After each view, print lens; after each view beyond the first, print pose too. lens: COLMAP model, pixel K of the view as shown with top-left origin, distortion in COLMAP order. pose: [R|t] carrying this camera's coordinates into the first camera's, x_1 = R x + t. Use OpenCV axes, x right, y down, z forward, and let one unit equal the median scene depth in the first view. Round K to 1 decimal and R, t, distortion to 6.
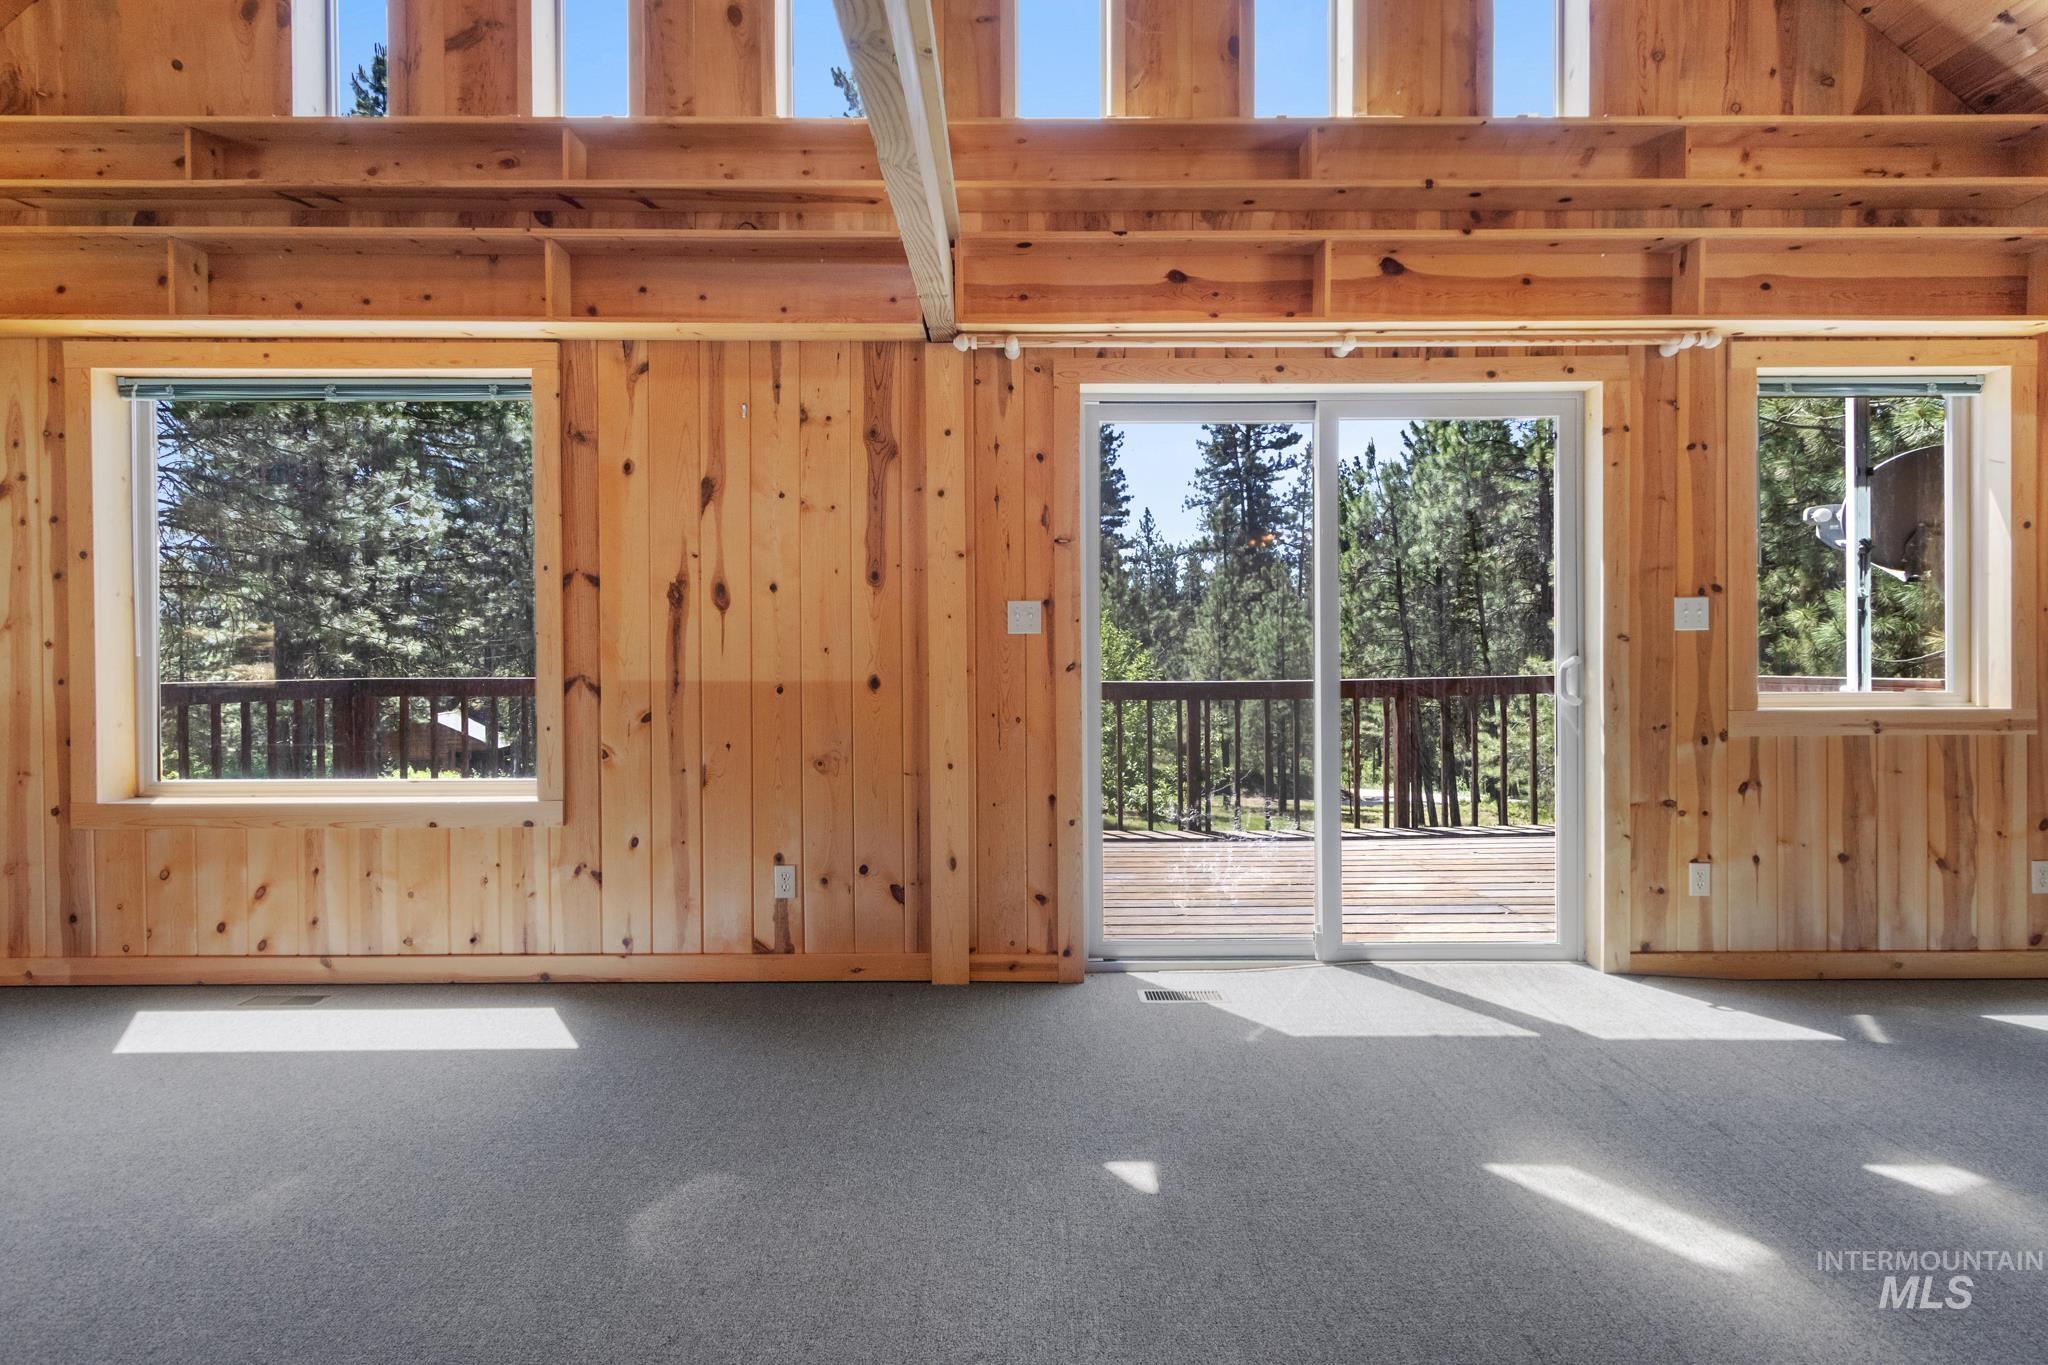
lens RADIAL K [[963.8, 0, 1034.4], [0, 963.8, 672.0], [0, 0, 1]] dist [0.008940, -0.003820]
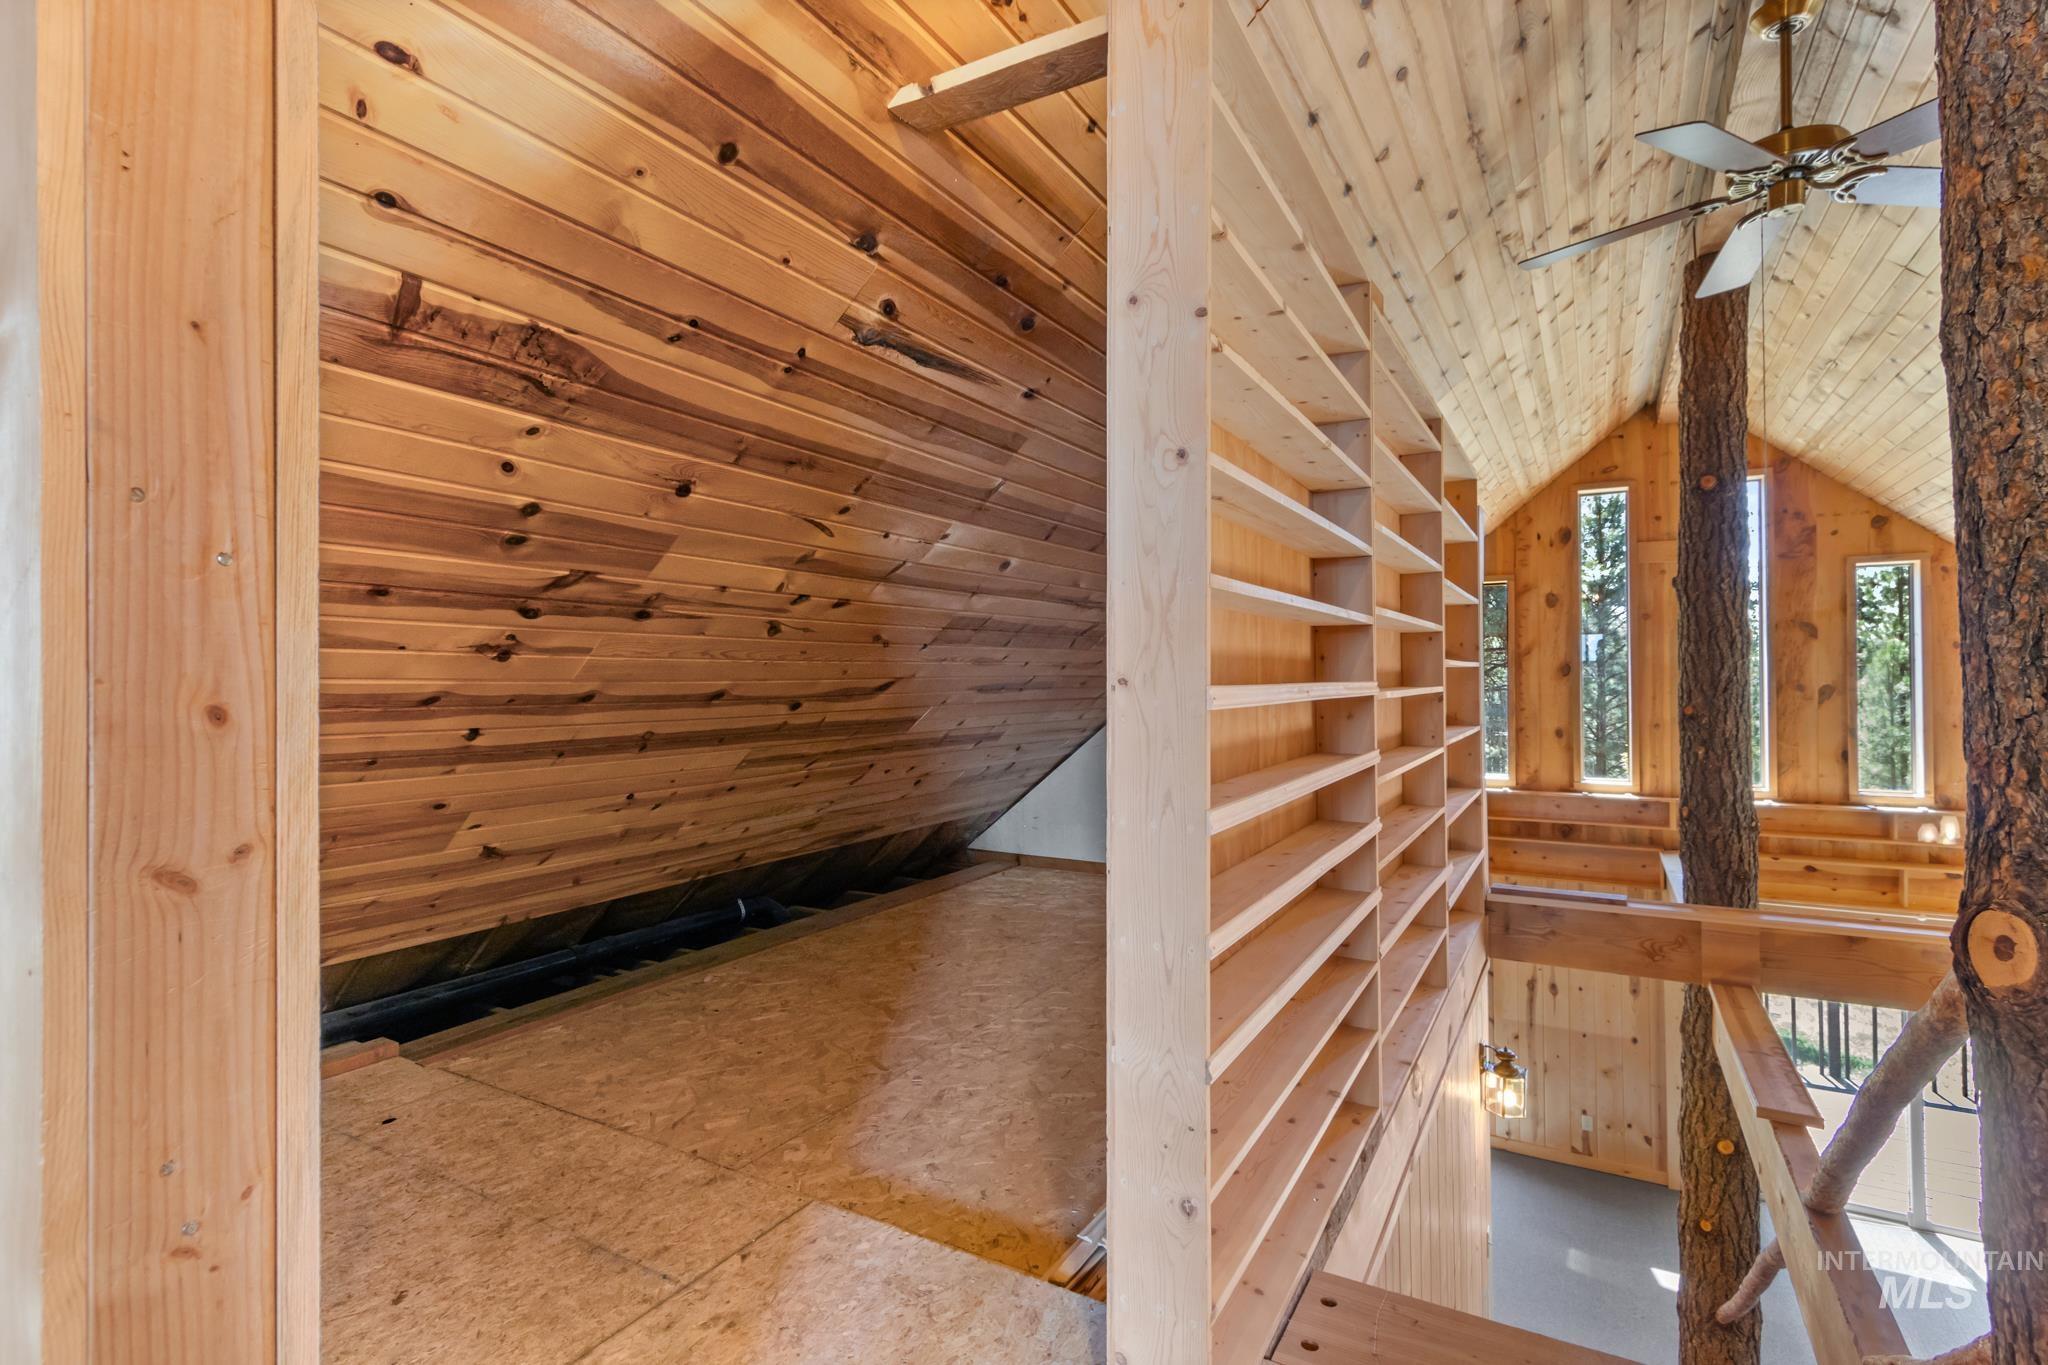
lens RADIAL K [[963.8, 0, 1030.7], [0, 963.8, 674.2], [0, 0, 1]] dist [0.008940, -0.003820]
pose [[0.854996, -0.007249, -0.518584, -0.193069], [-0.002334, 0.999838, -0.017824, -0.770658], [0.518629, 0.016450, 0.854841, -1.576755]]
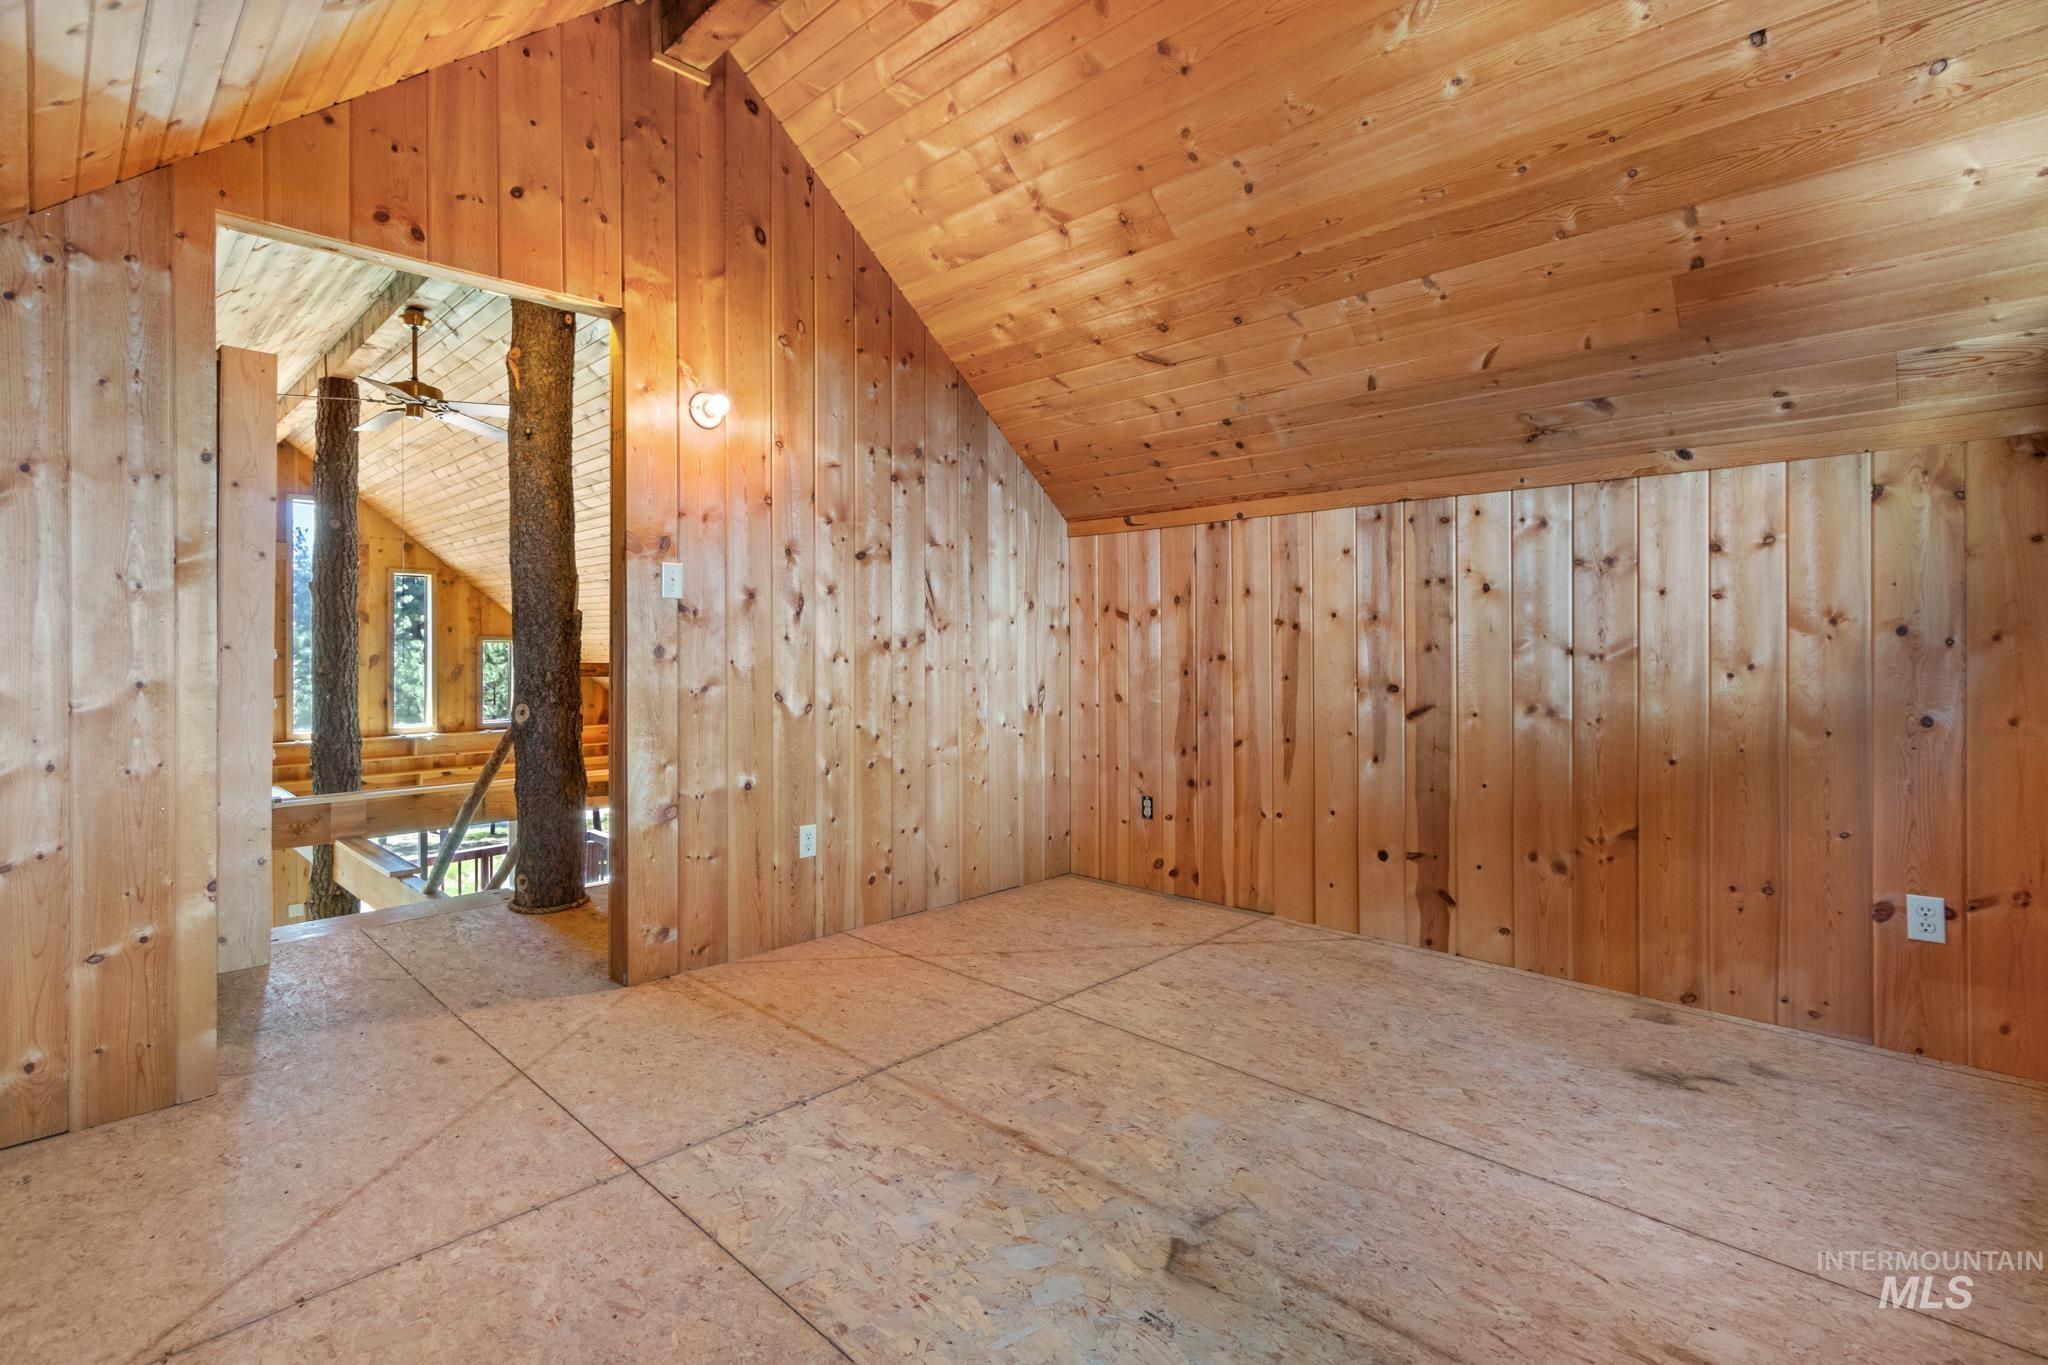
lens RADIAL K [[963.8, 0, 1032.9], [0, 963.8, 645.3], [0, 0, 1]] dist [0.008940, -0.003820]
pose [[0.703268, 0.004482, 0.710911, -0.495031], [0.008801, 0.999849, -0.015010, -0.755287], [-0.710870, 0.016813, 0.703122, -2.451339]]
